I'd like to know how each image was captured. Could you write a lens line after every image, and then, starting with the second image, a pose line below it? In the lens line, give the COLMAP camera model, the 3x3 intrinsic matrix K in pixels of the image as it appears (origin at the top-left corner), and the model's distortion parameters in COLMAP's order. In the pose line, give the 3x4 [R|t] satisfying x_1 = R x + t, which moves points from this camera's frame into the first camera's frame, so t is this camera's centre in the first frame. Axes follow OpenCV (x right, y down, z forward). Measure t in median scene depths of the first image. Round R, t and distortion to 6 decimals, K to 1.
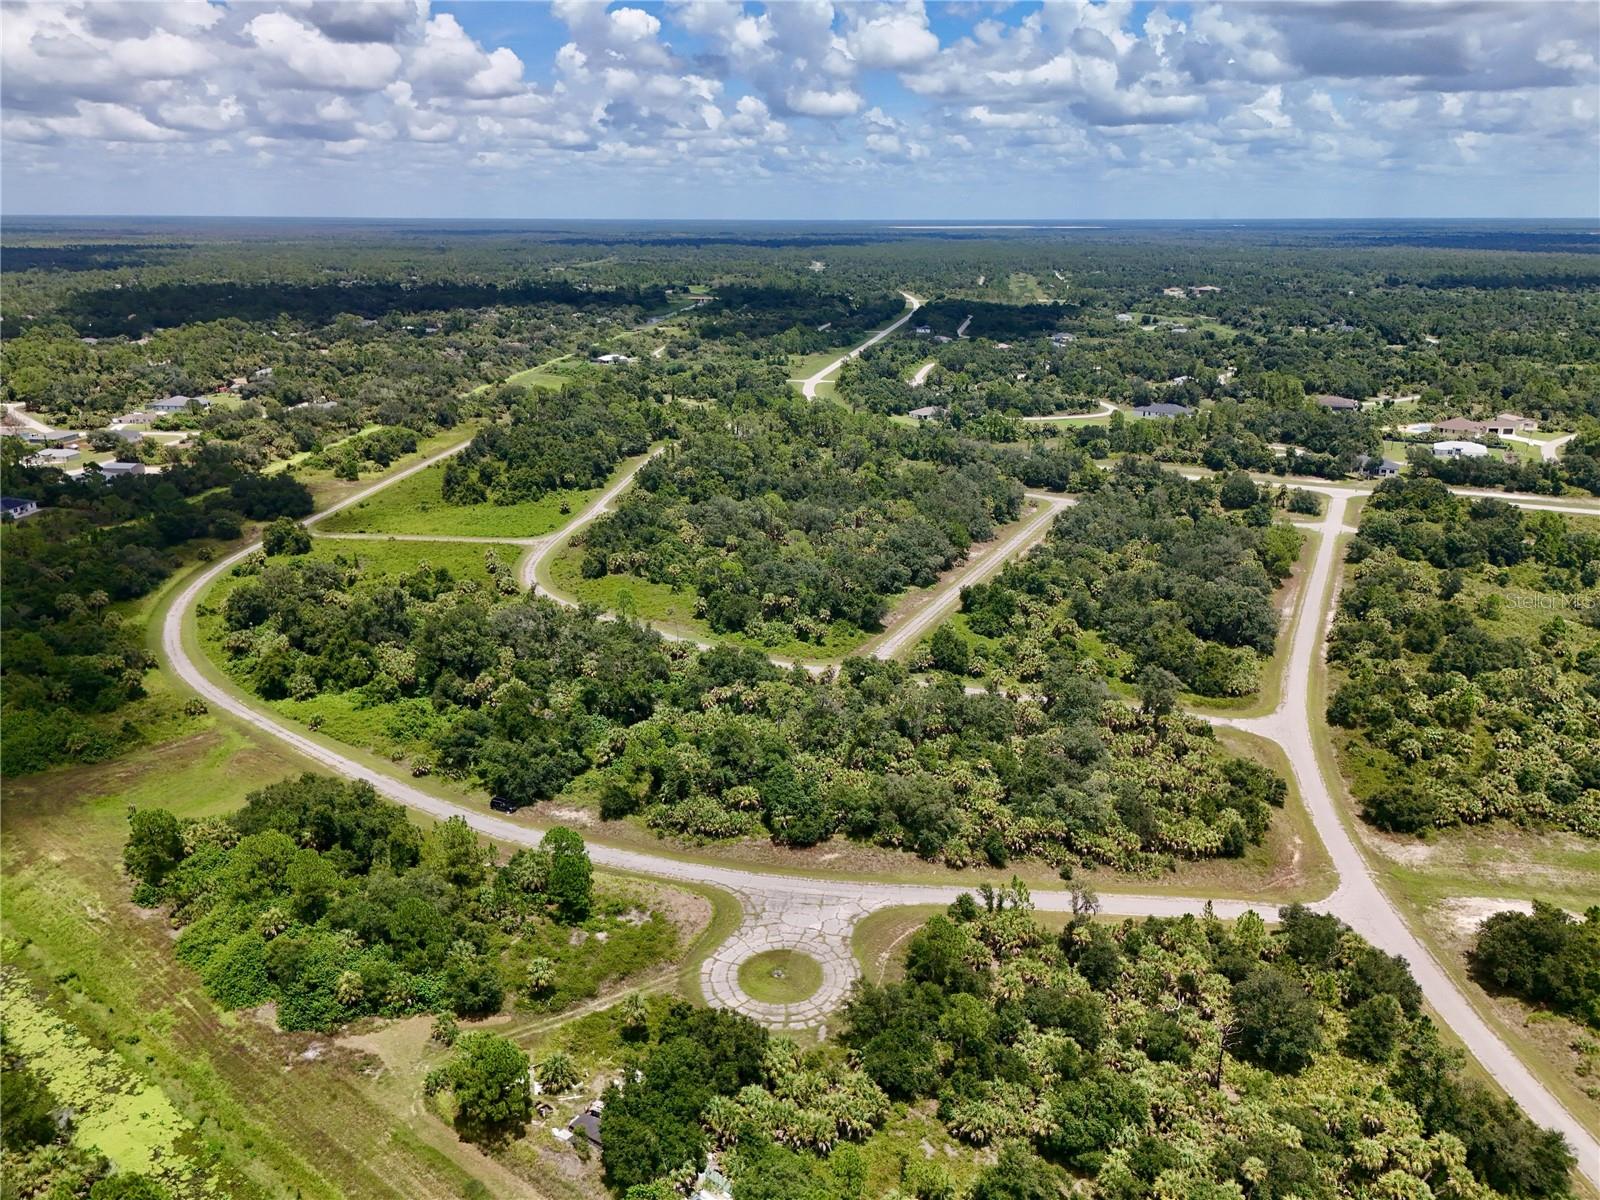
lens RADIAL K [[1181.9, 0, 802.1], [0, 1181.9, 595.6], [0, 0, 1]] dist [0.052973, -0.045180]
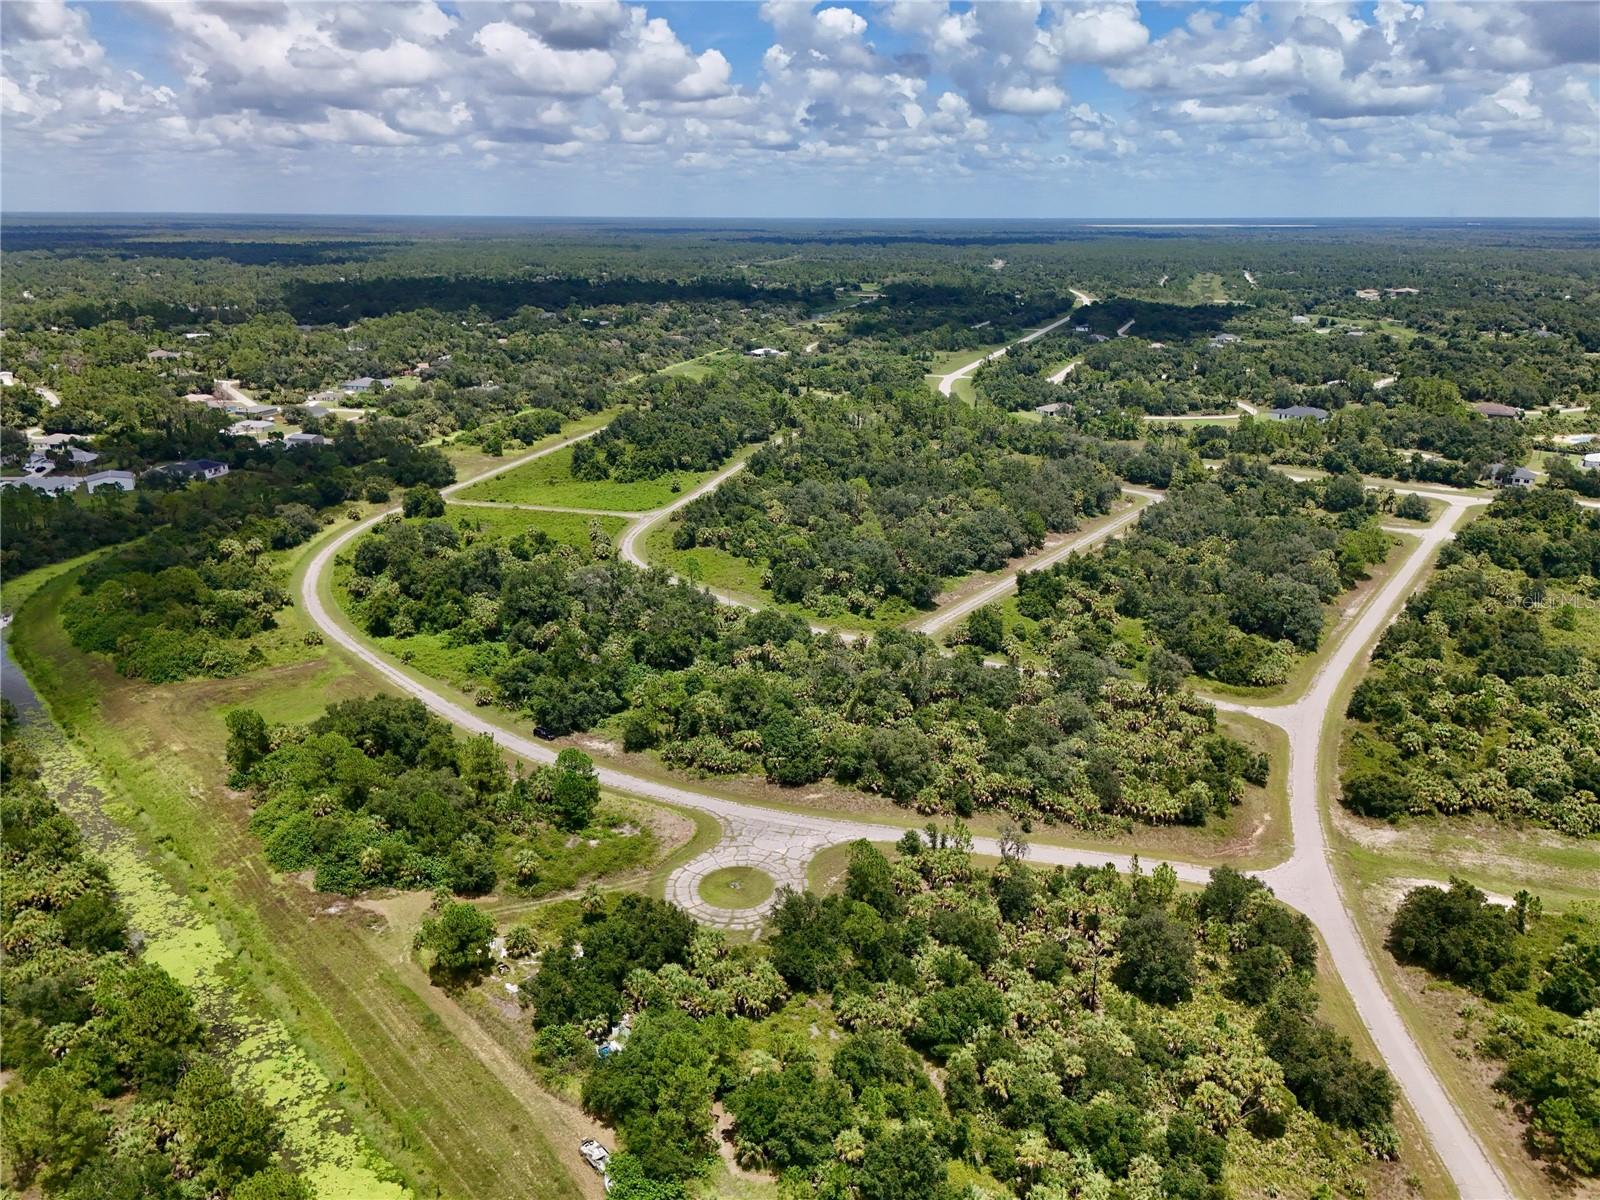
lens RADIAL K [[1181.0, 0, 800.0], [0, 1181.0, 600.0], [0, 0, 1]] dist [0.063469, -0.059369]
pose [[0.987008, 0.051118, -0.152324, 0.127257], [-0.050507, 0.998693, 0.007882, 0.022984], [0.152528, -0.000086, 0.988299, -0.065101]]
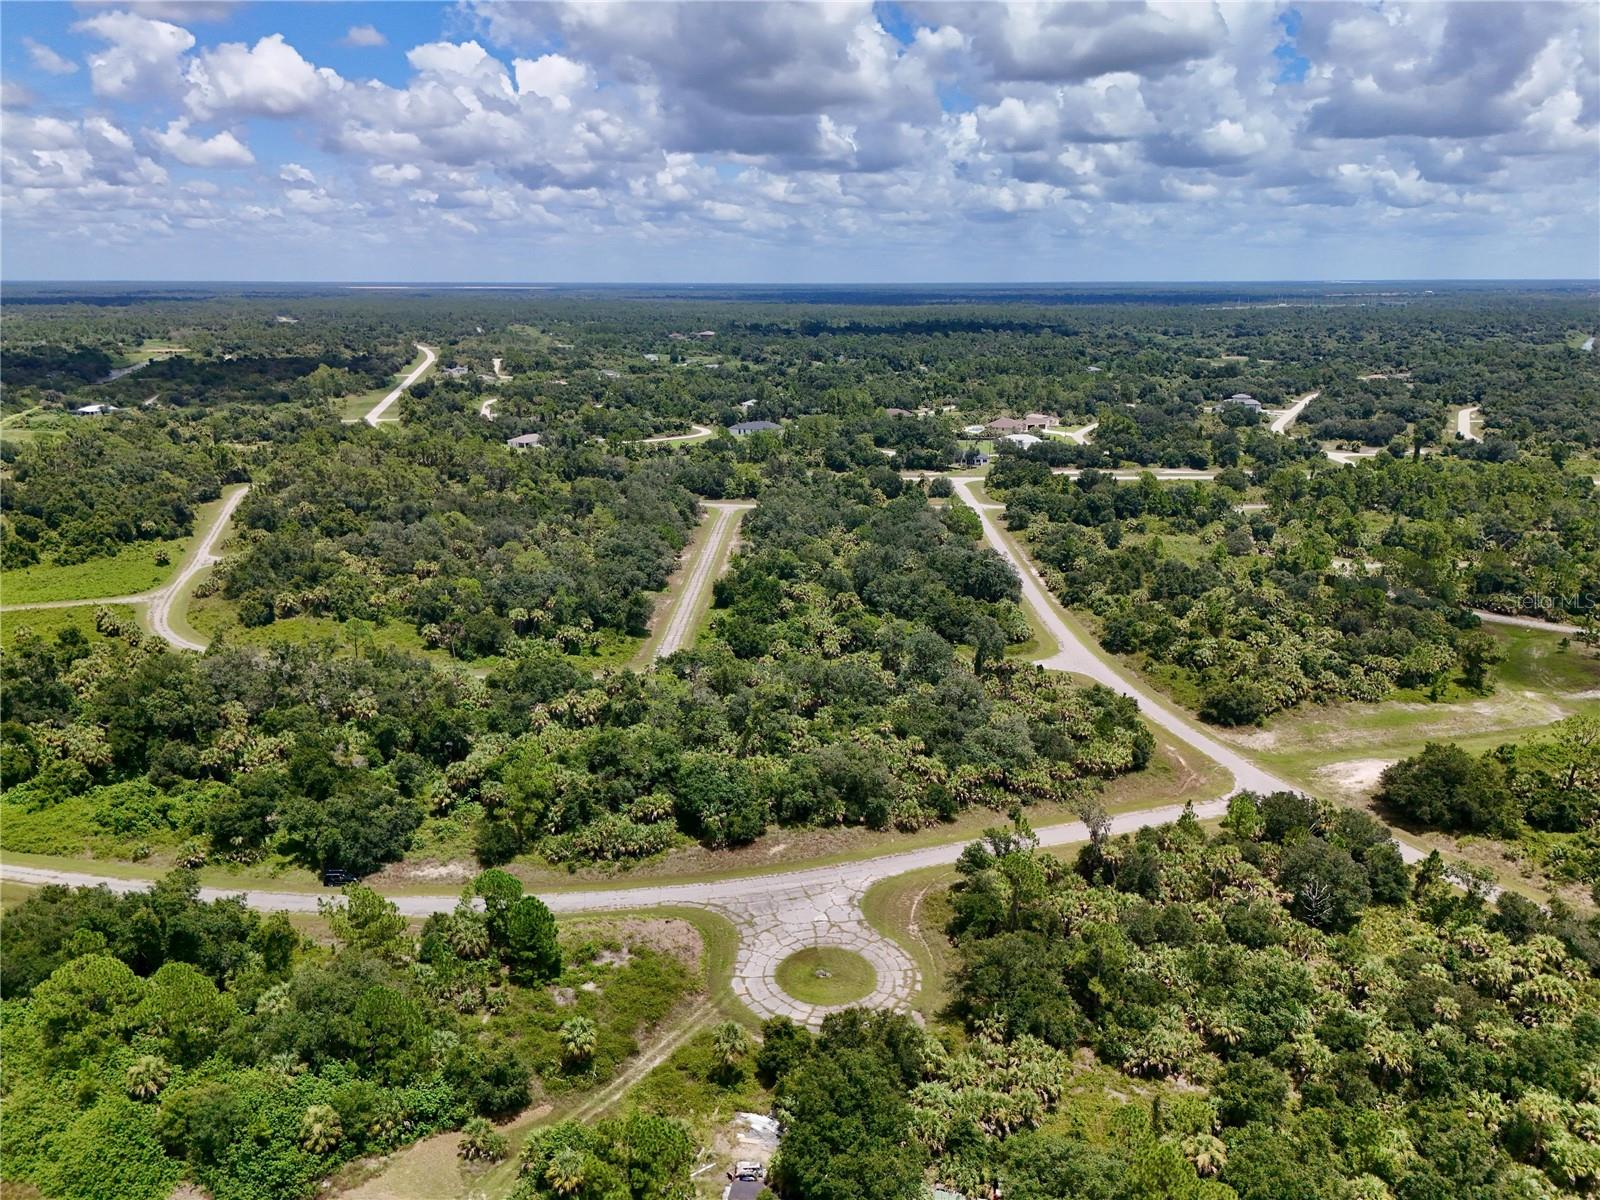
lens RADIAL K [[1179.6, 0, 804.8], [0, 1179.6, 600.5], [0, 0, 1]] dist [0.053746, -0.054915]
pose [[0.903827, -0.111176, 0.413204, -0.228453], [0.130246, 0.991315, -0.018175, 0.041594], [-0.407595, 0.070245, 0.910457, 0.131736]]
